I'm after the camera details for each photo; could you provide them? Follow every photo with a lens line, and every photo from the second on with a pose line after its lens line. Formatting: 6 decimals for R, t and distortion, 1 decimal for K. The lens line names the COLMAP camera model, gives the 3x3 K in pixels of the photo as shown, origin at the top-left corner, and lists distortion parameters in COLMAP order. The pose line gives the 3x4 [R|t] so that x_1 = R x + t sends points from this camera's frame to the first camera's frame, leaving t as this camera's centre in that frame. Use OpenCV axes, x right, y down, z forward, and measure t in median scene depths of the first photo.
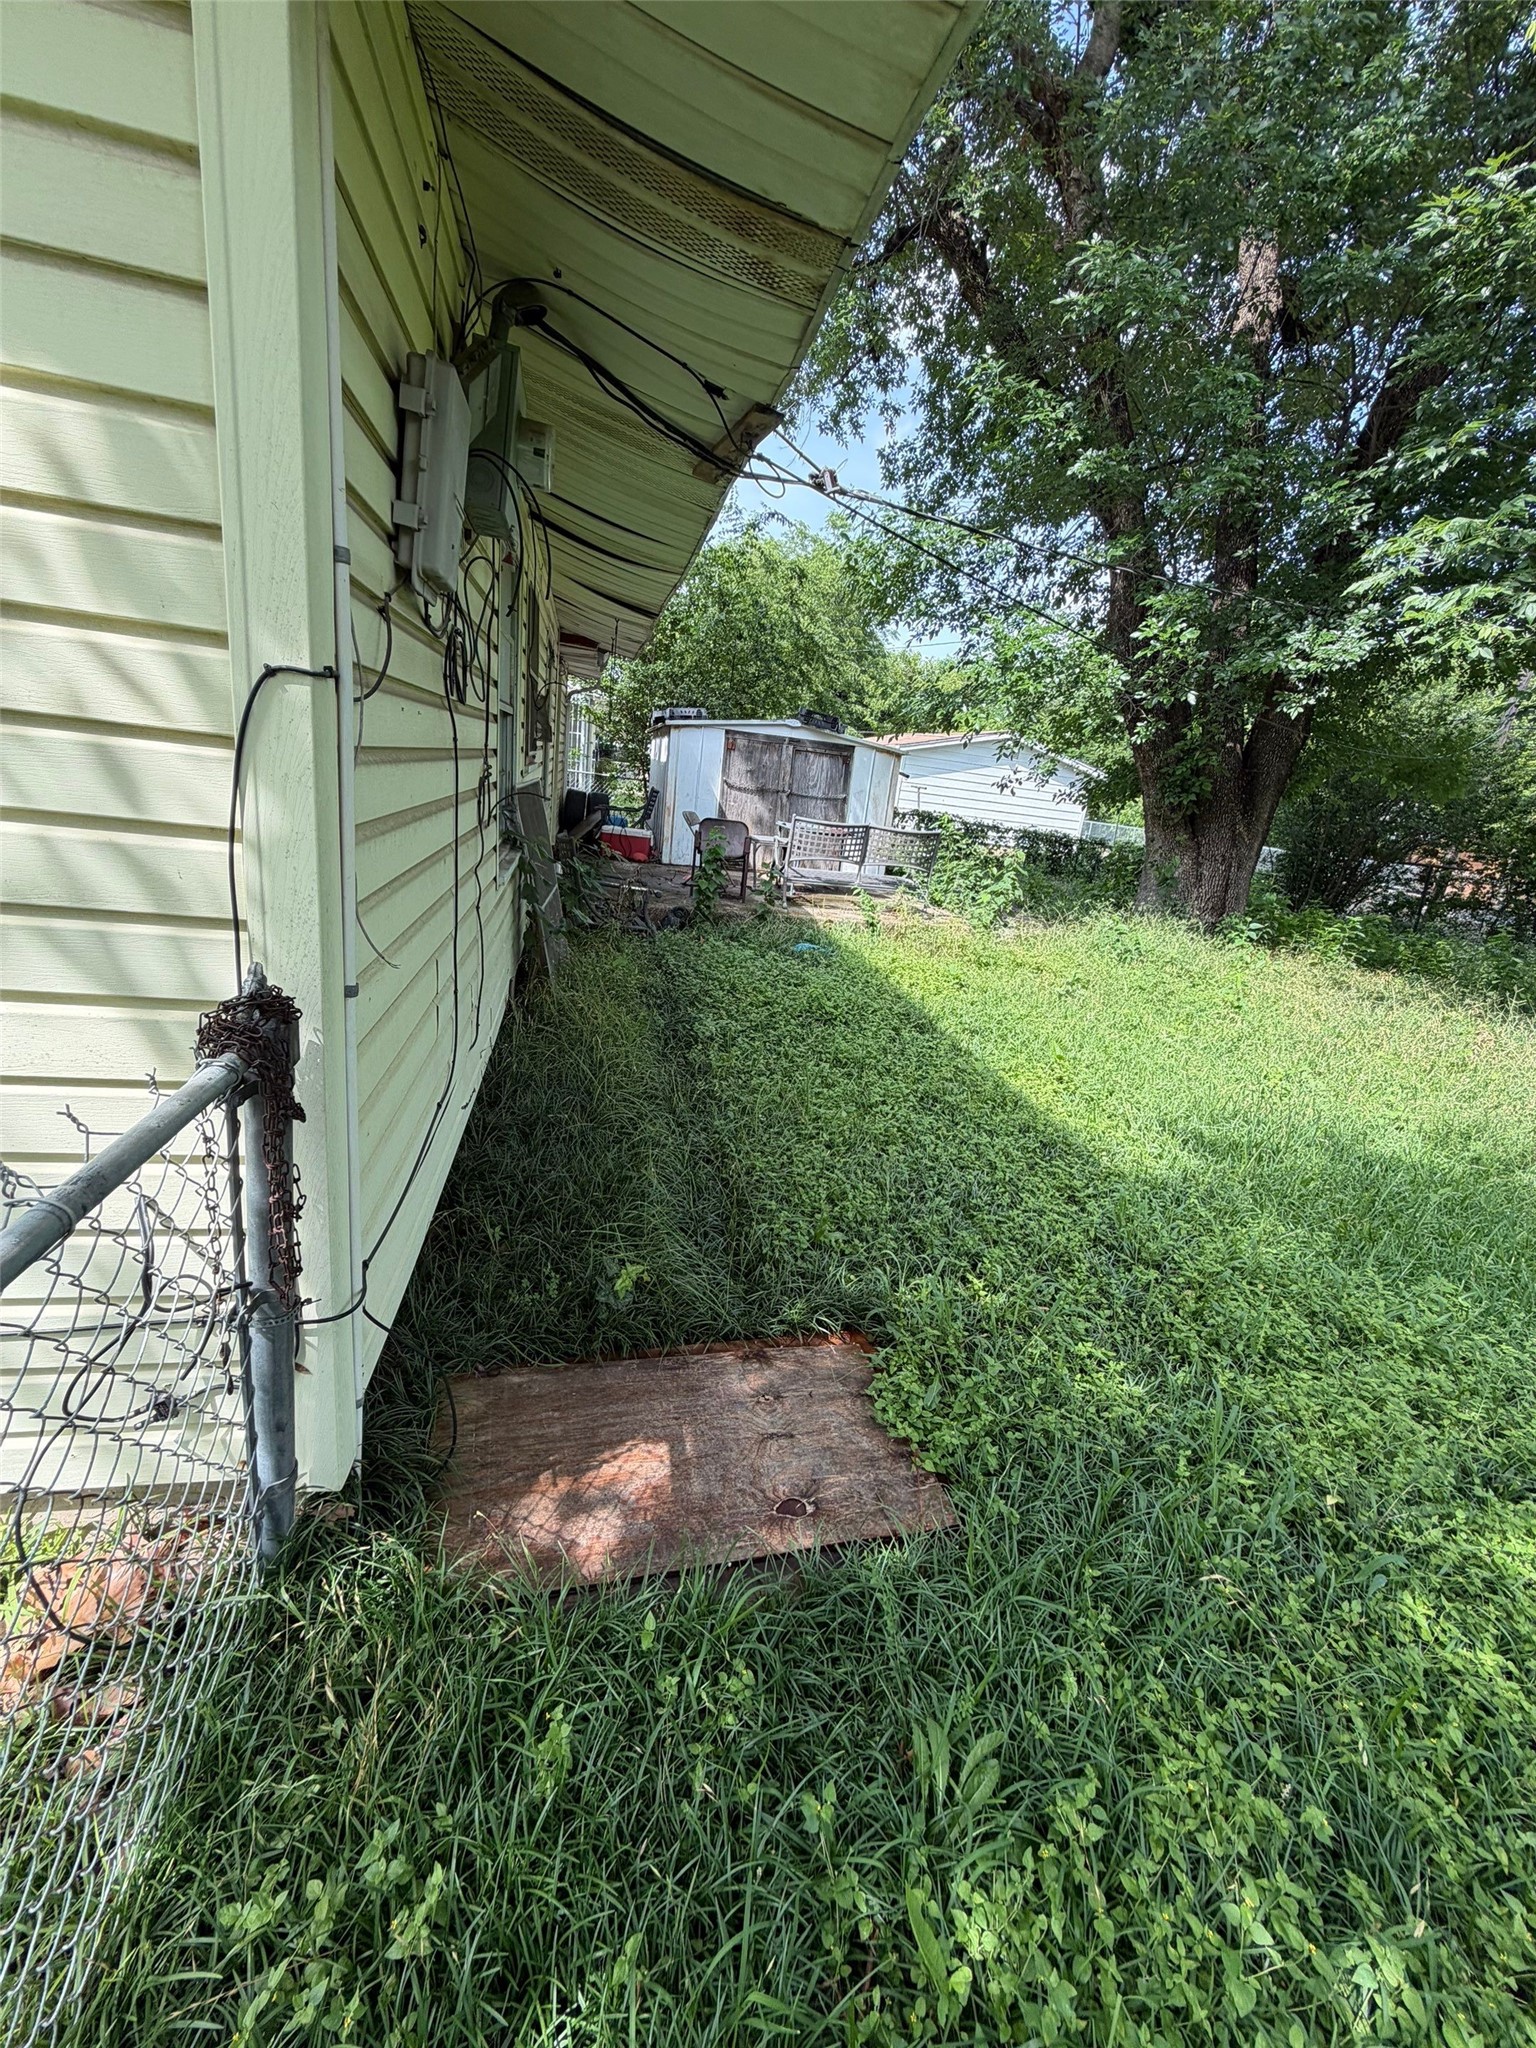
lens RADIAL K [[821.3, 0, 768.0], [0, 821.3, 1024.0], [0, 0, 1]] dist [0.000663, 0.000144]
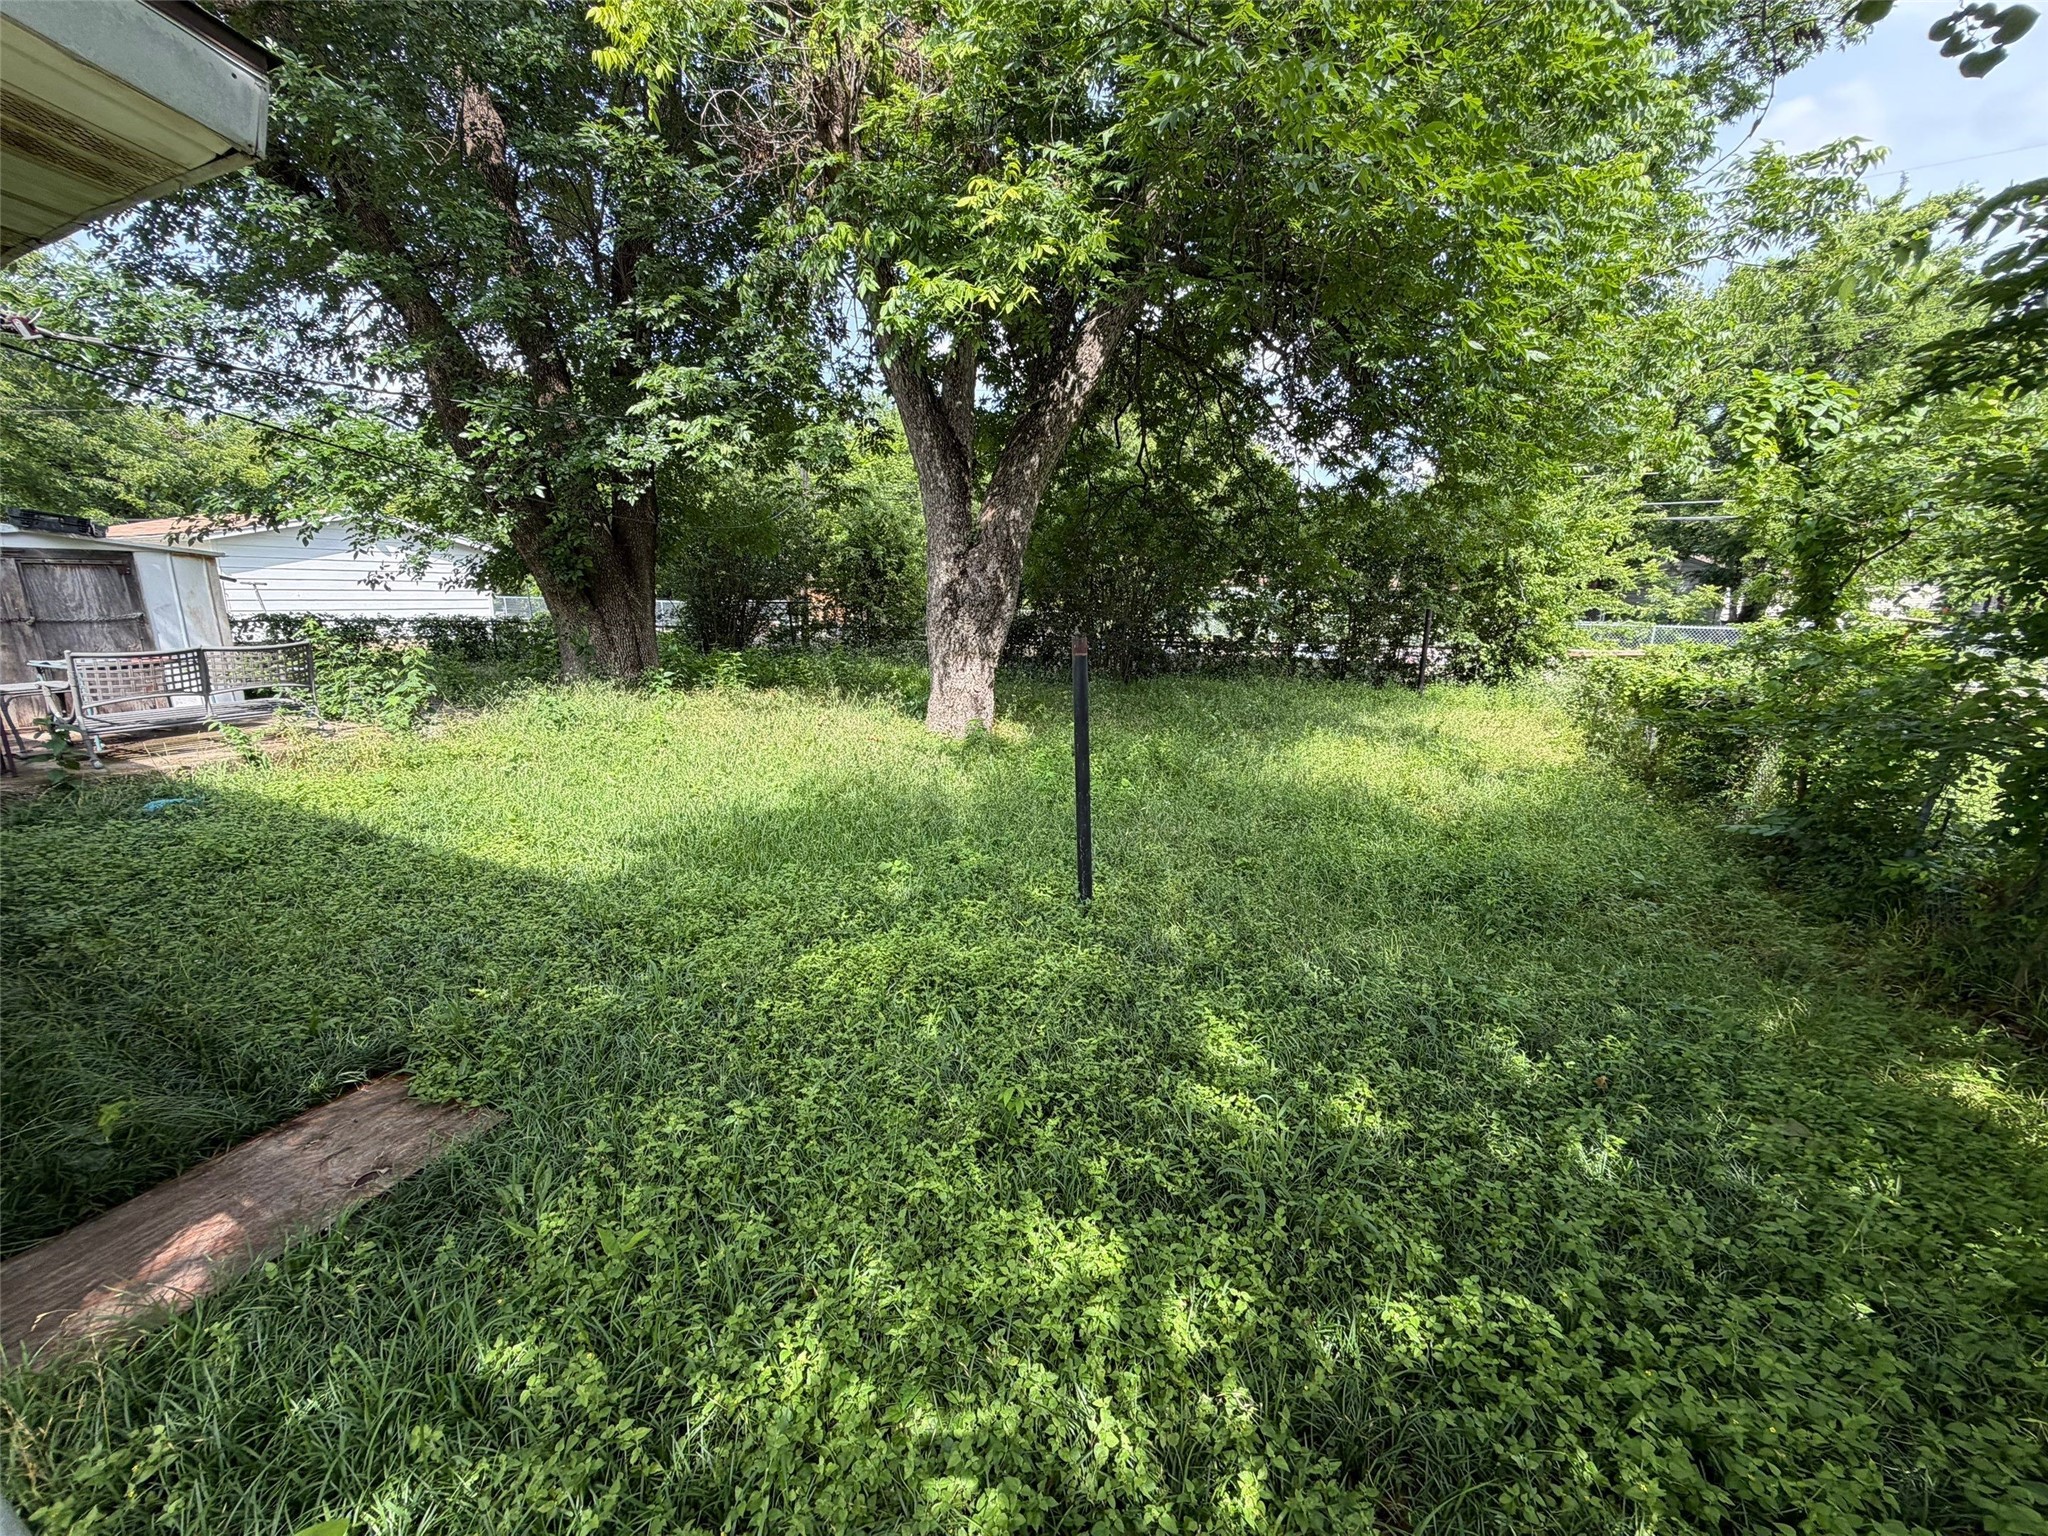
lens RADIAL K [[821.3, 0, 1011.7], [0, 821.3, 767.9], [0, 0, 1]] dist [0.000663, 0.000144]
pose [[0.610935, -0.276972, 0.741650, -0.028779], [0.292166, 0.949556, 0.113943, 0.023179], [-0.735797, 0.147073, 0.661038, -0.156496]]
